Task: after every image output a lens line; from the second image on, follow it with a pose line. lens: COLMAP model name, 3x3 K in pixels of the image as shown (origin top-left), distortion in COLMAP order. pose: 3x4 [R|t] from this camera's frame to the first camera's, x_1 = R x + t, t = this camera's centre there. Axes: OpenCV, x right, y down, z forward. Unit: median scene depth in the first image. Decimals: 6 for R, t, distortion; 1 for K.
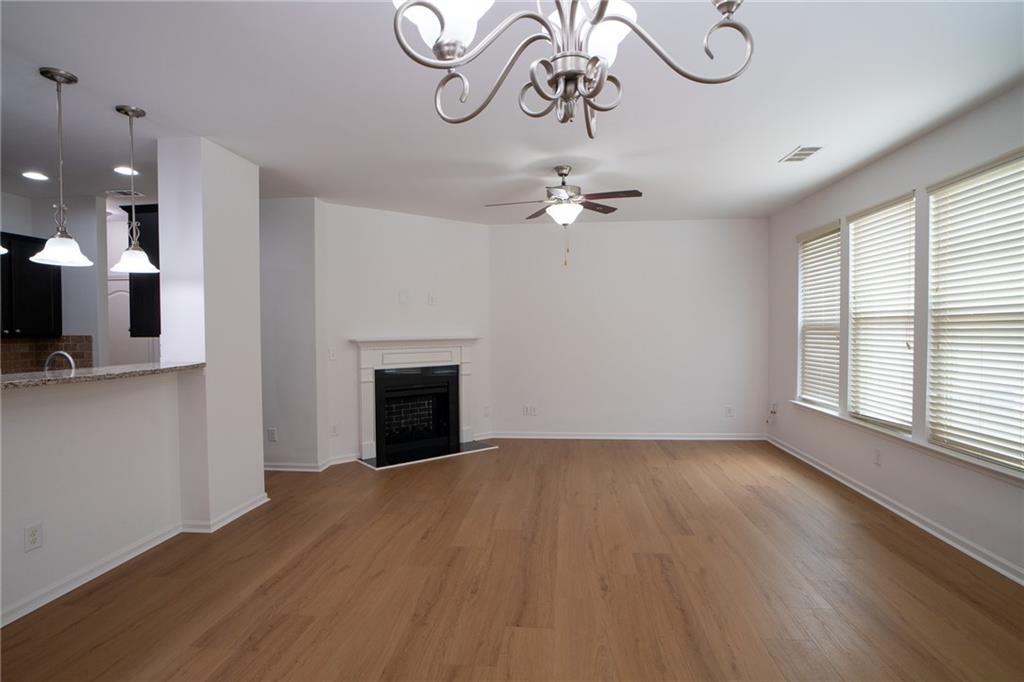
lens RADIAL K [[535.6, 0, 507.5], [0, 535.6, 340.2], [0, 0, 1]] dist [-0.041932, 0.020160]
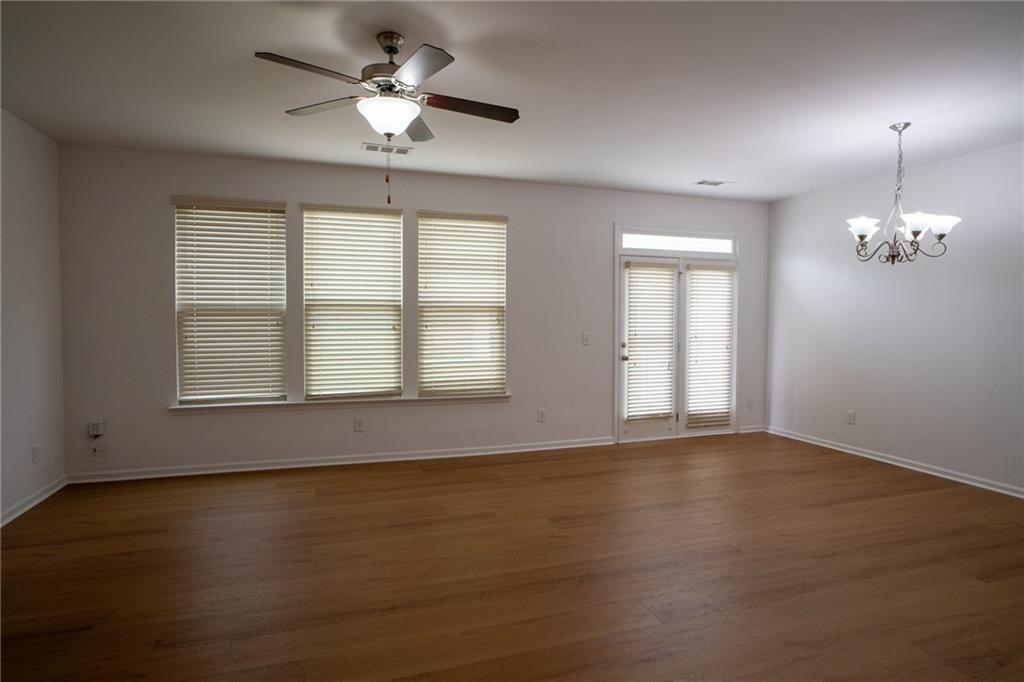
lens RADIAL K [[553.5, 0, 512.0], [0, 553.5, 341.0], [0, 0, 1]] dist [-0.022428, 0.000184]
pose [[-0.418107, -0.037415, 0.907627, -0.536686], [0.019088, 0.998569, 0.049957, -0.018105], [-0.908197, 0.038212, -0.416794, 1.187876]]
